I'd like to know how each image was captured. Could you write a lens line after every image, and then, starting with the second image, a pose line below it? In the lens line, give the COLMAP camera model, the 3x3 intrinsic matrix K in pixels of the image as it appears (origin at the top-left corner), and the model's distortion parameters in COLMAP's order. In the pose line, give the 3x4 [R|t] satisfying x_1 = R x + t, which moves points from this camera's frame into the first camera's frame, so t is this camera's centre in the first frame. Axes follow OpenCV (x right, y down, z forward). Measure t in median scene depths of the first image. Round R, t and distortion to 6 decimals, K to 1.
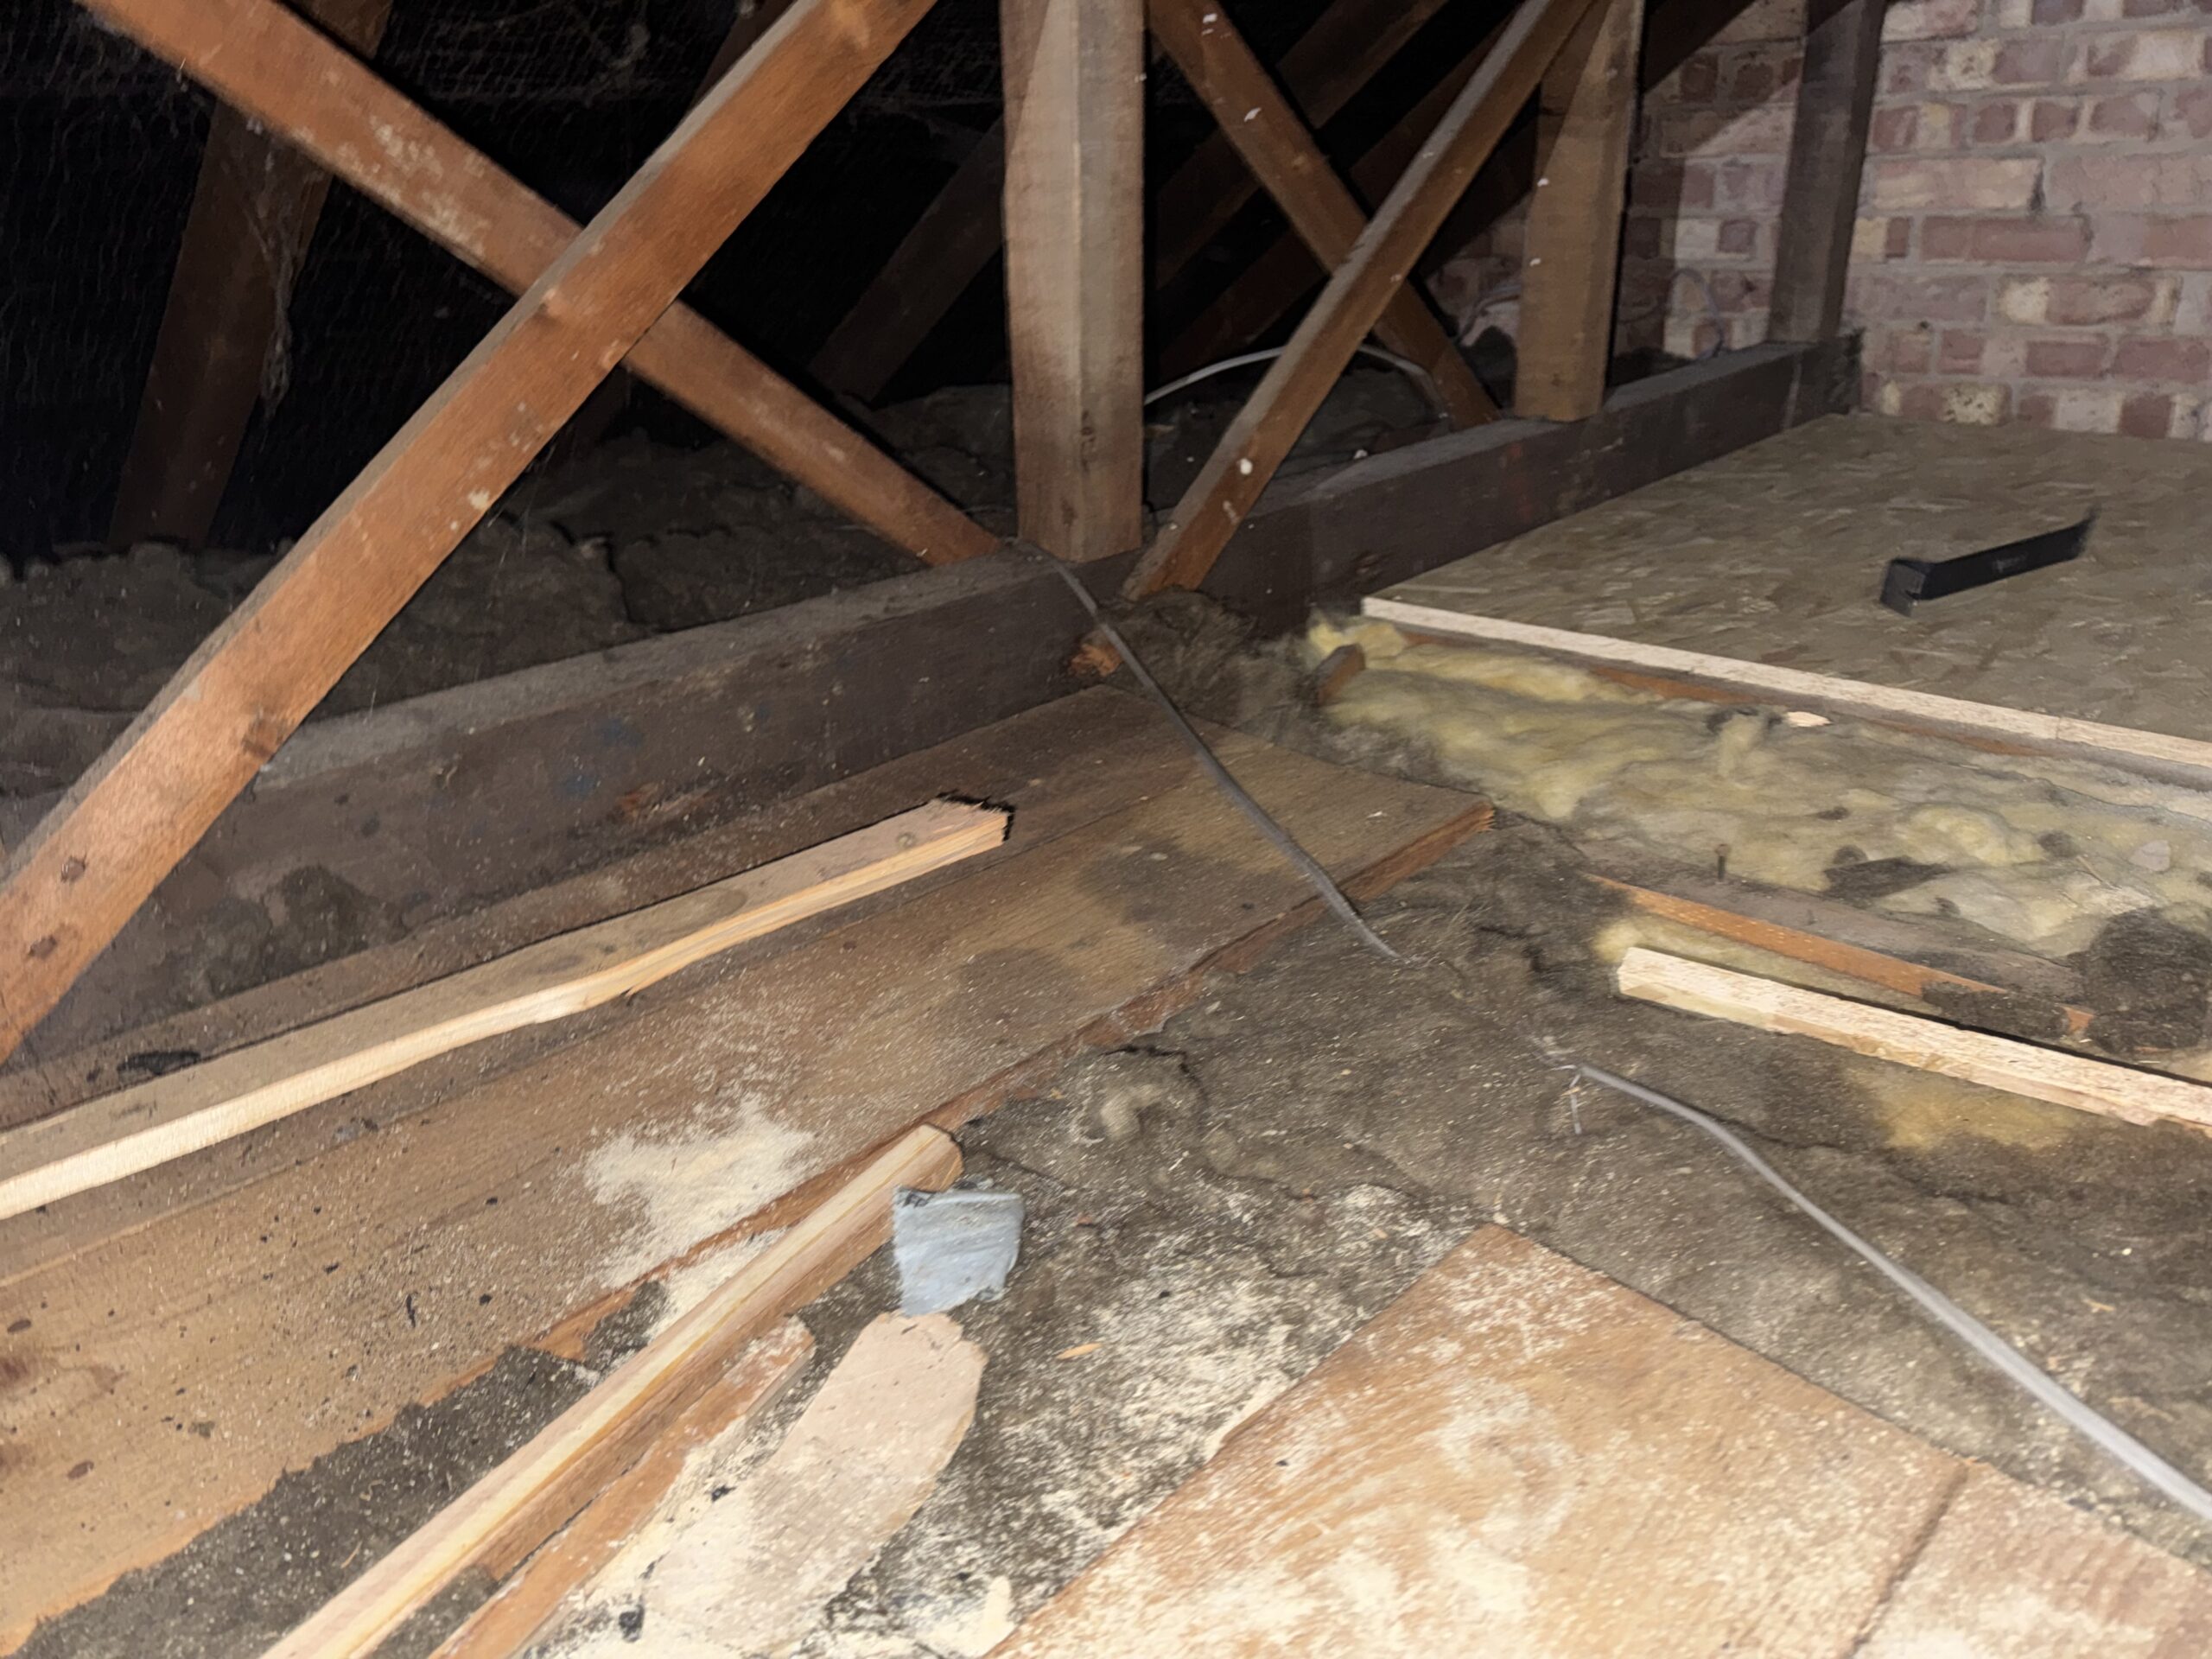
lens RADIAL K [[1546.2, 0, 1106.8], [0, 1546.2, 853.3], [0, 0, 1]] dist [-0.004591, -0.009885]
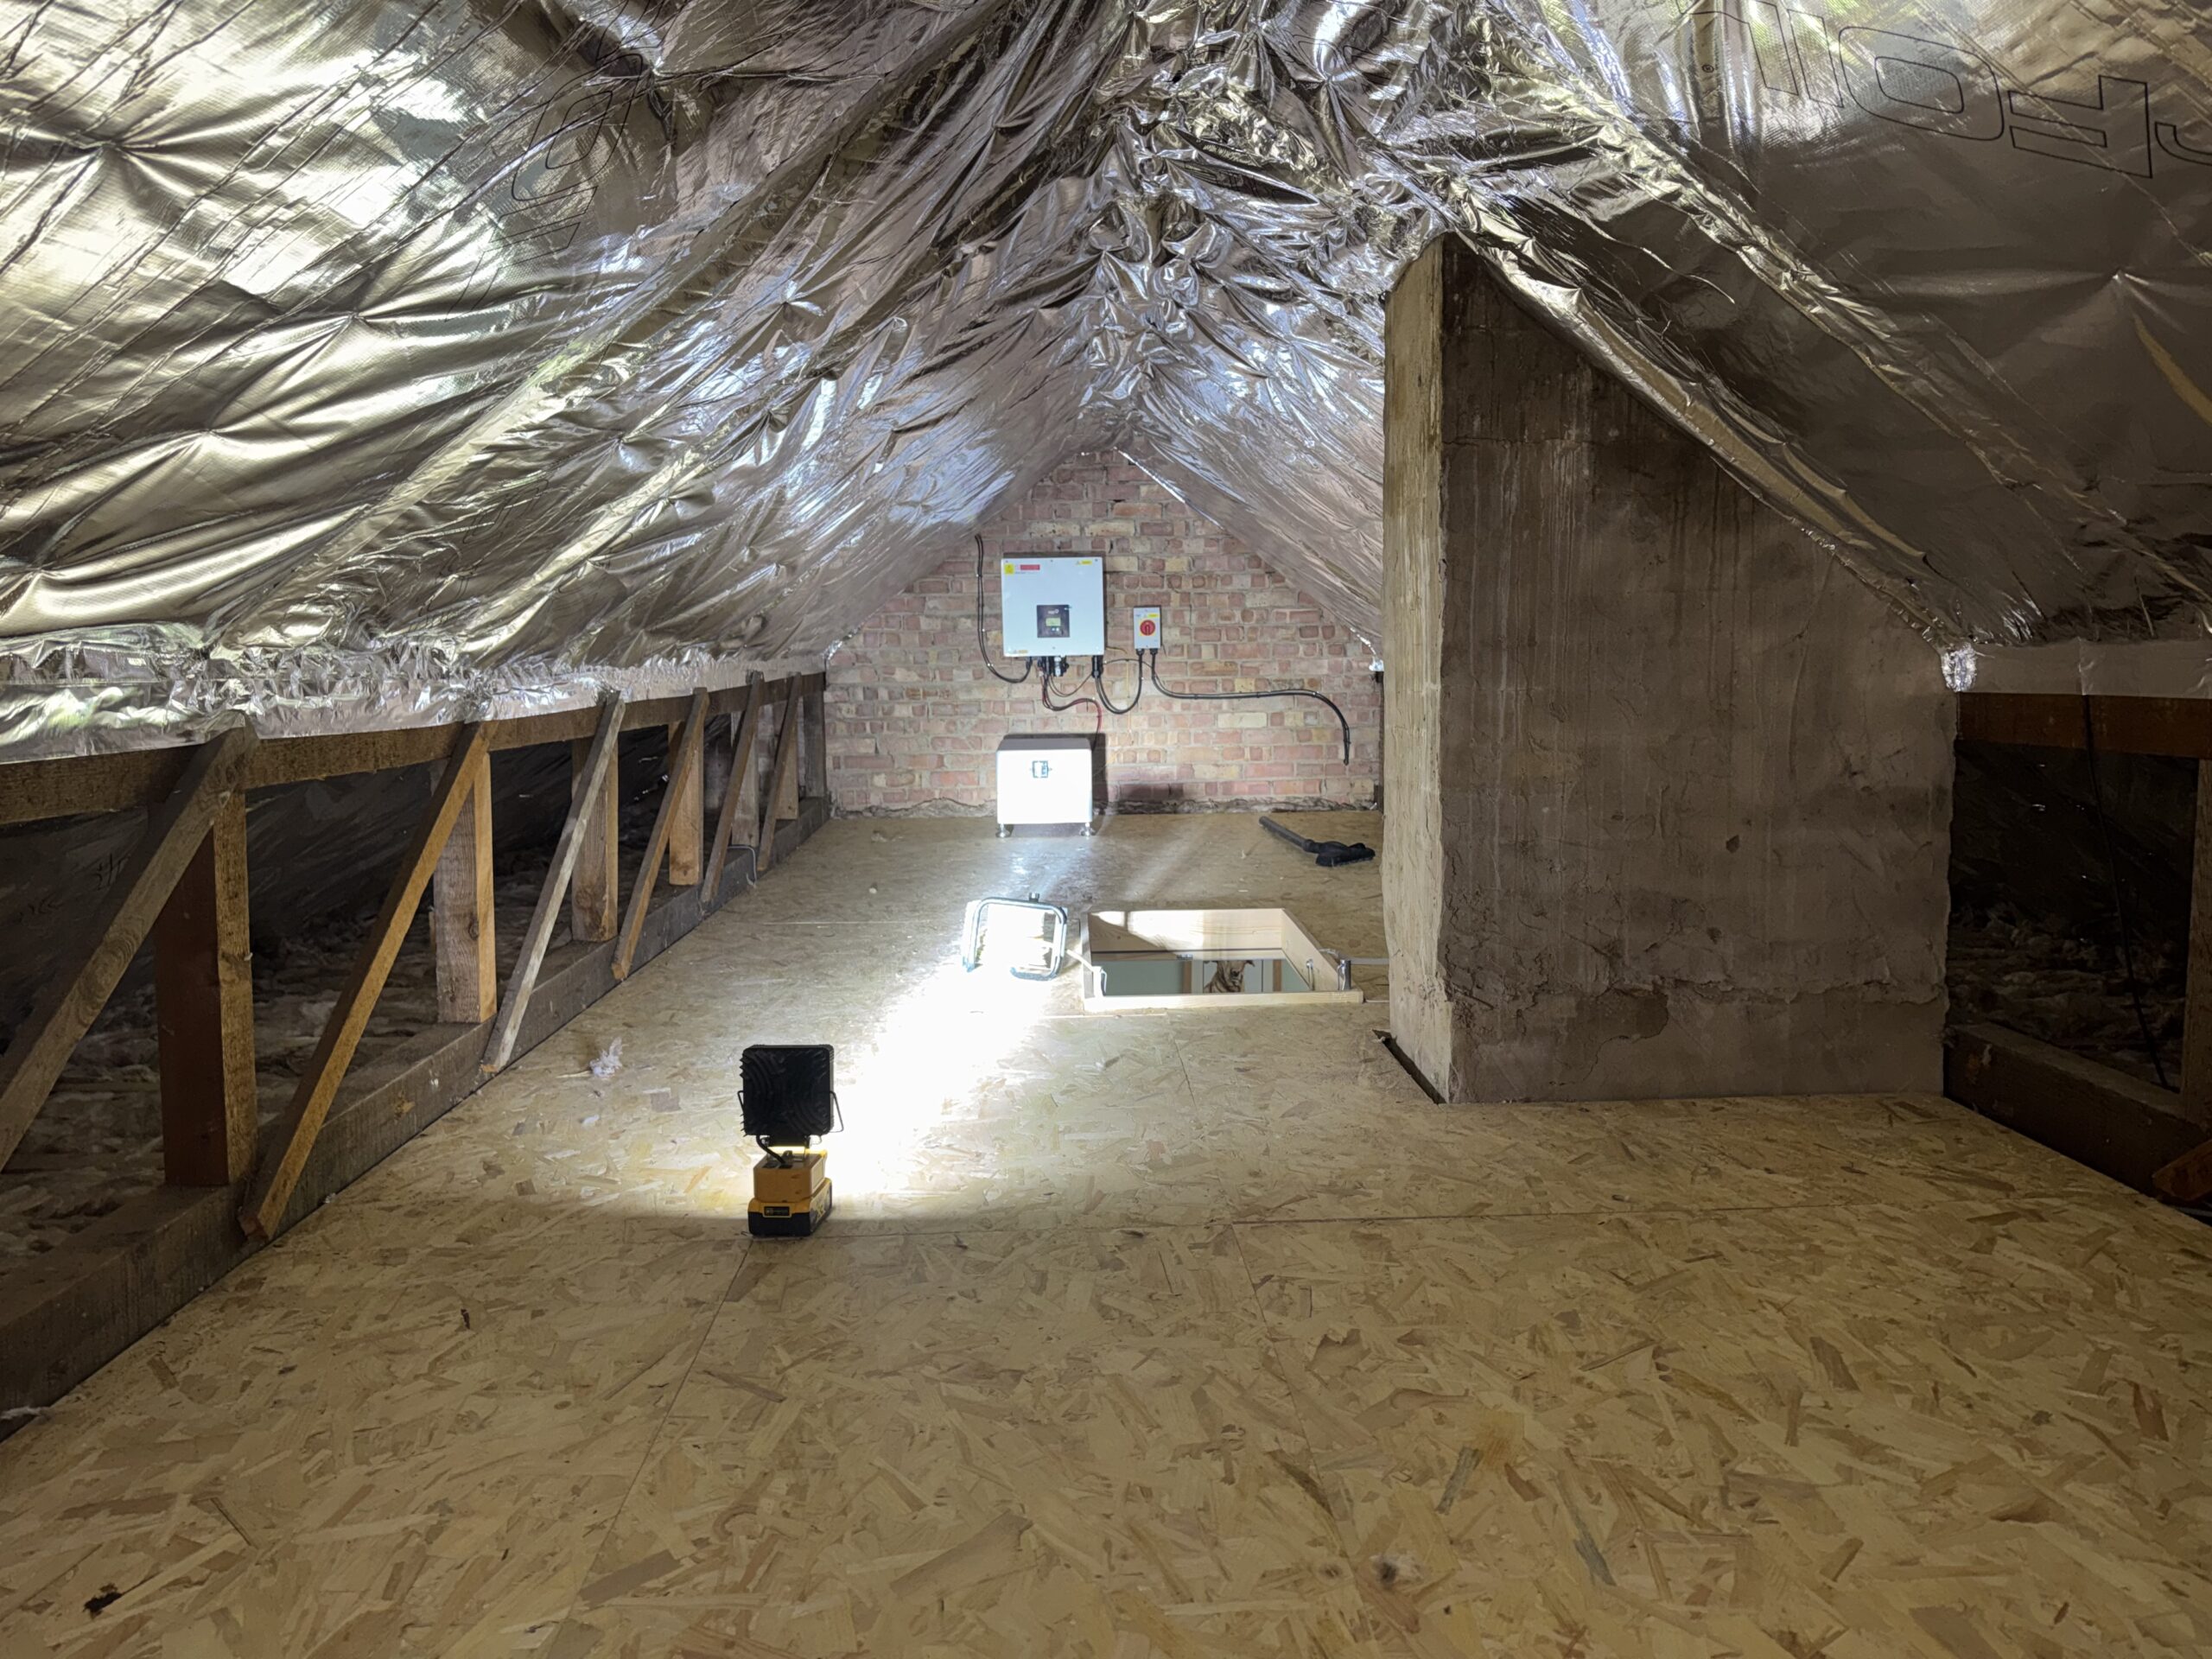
lens RADIAL K [[1551.8, 0, 1118.2], [0, 1551.8, 834.0], [0, 0, 1]] dist [0.120959, -0.200532]
pose [[0.717364, -0.043598, 0.695333, -1.278517], [0.270907, 0.936954, -0.220742, 0.580240], [-0.641871, 0.346723, 0.683948, -1.456134]]
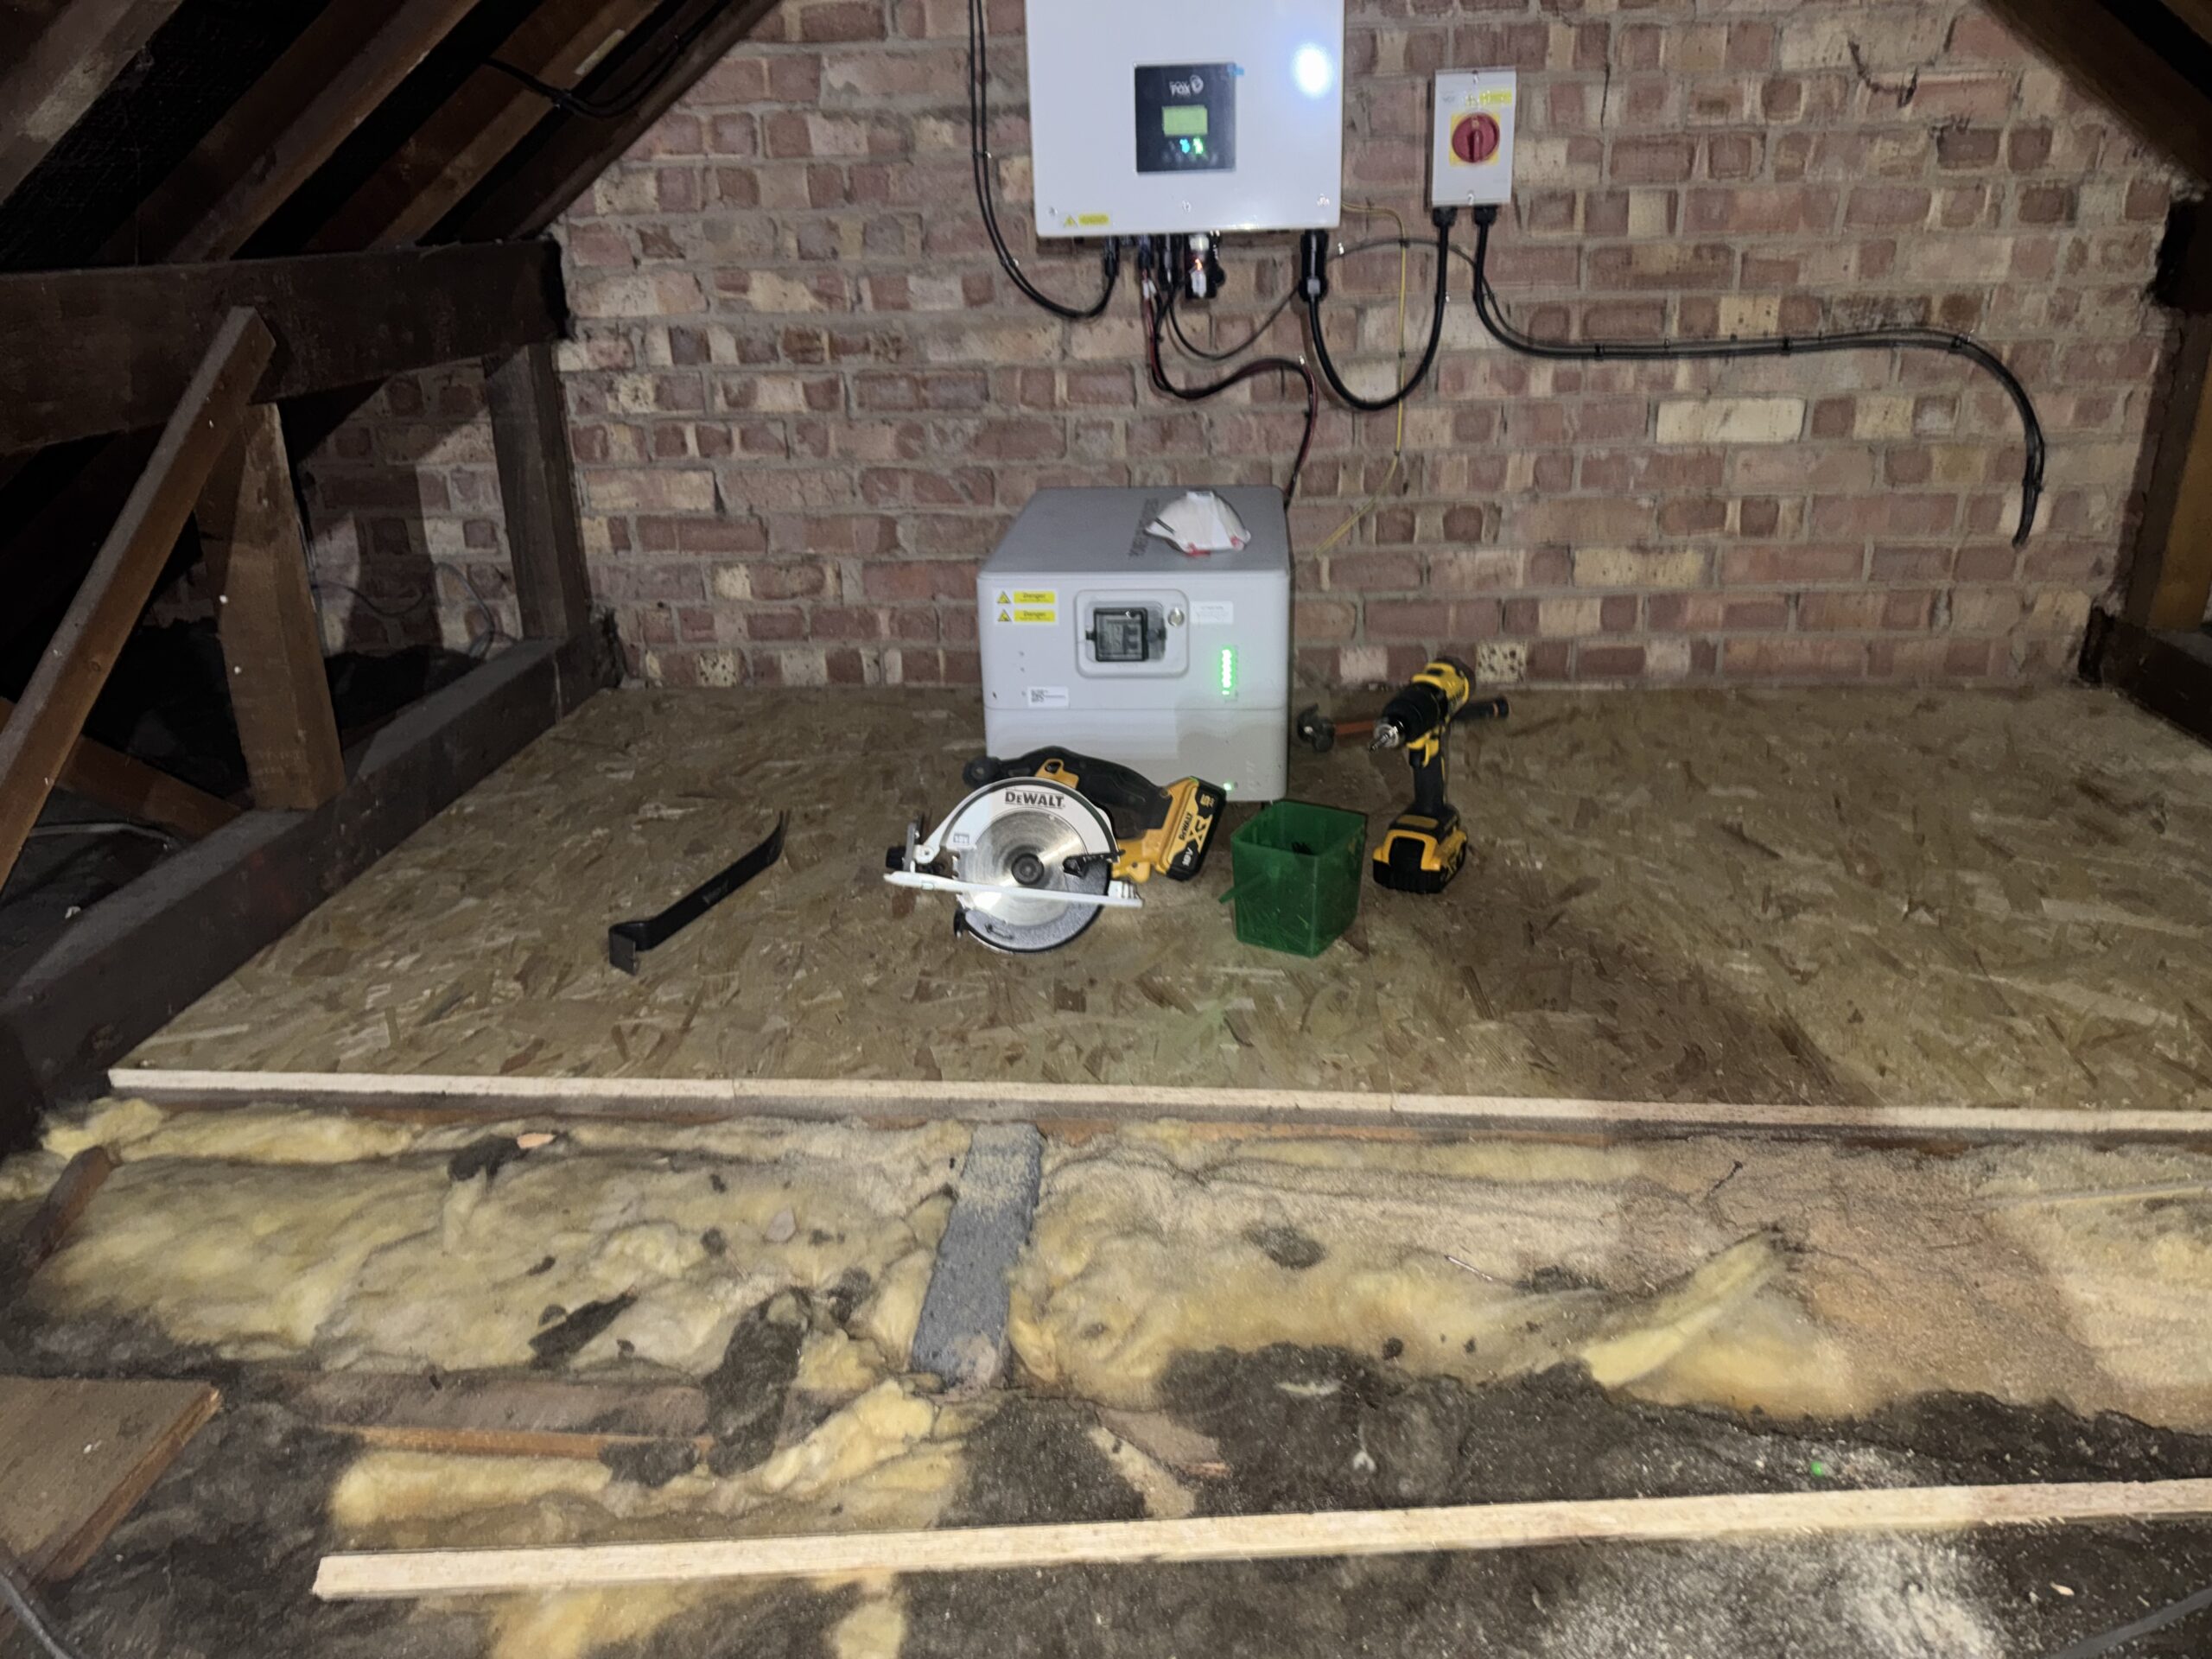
lens RADIAL K [[1563.0, 0, 1109.7], [0, 1563.0, 800.0], [0, 0, 1]] dist [0.105179, -0.196121]
pose [[0.790101, -0.201391, 0.578949, 0.089218], [0.245204, 0.969468, 0.002603, -0.130805], [-0.561797, 0.139904, 0.815360, -0.138786]]
